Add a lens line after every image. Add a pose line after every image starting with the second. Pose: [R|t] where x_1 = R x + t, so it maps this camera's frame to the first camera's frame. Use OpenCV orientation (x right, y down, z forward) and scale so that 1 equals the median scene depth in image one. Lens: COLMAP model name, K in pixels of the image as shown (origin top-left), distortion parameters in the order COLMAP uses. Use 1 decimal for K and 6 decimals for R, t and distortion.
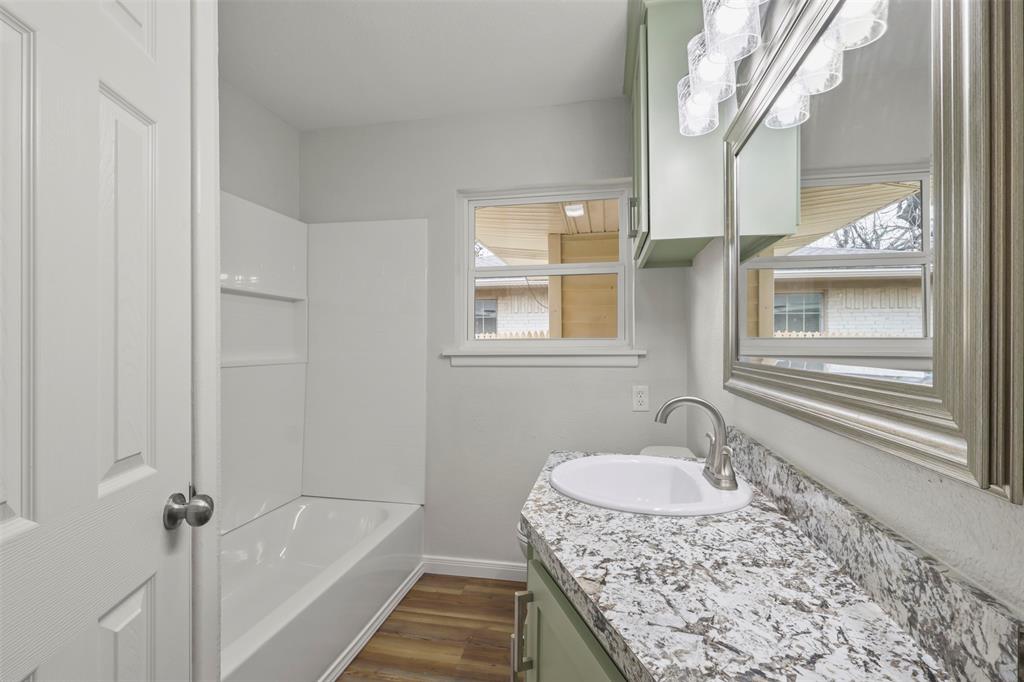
lens RADIAL K [[473.8, 0, 512.2], [0, 473.8, 342.1], [0, 0, 1]] dist [-0.000725, -0.000401]
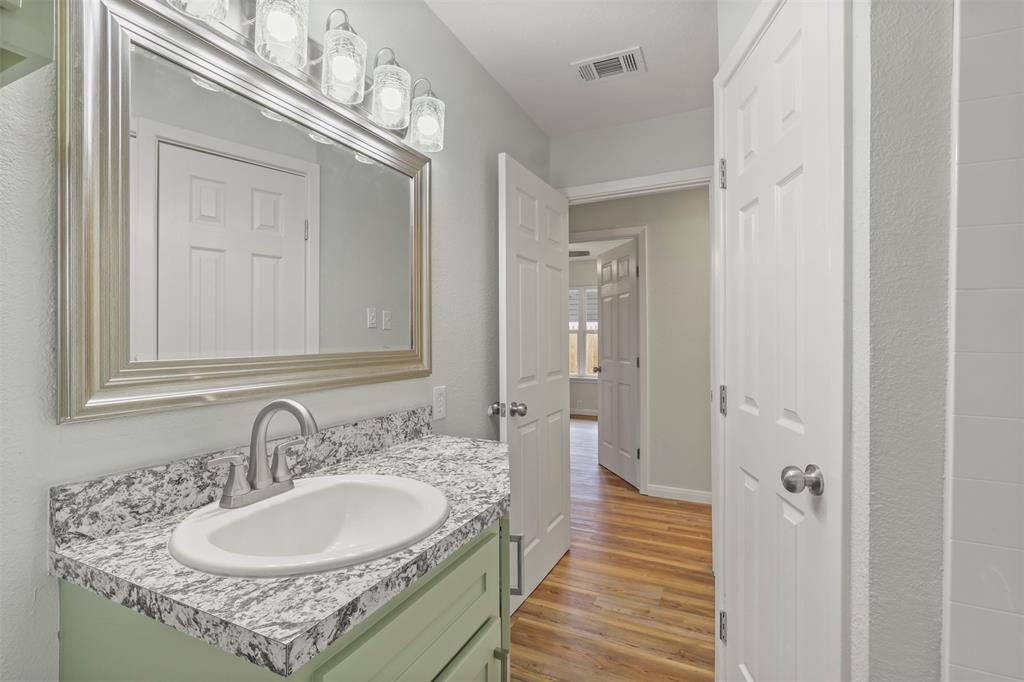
lens RADIAL K [[473.8, 0, 512.5], [0, 473.8, 337.4], [0, 0, 1]] dist [-0.000725, -0.000401]
pose [[-0.969039, -0.003033, 0.246889, -0.269332], [-0.003087, 0.999995, 0.000170, 0.009708], [-0.246889, -0.000598, -0.969044, 2.200793]]
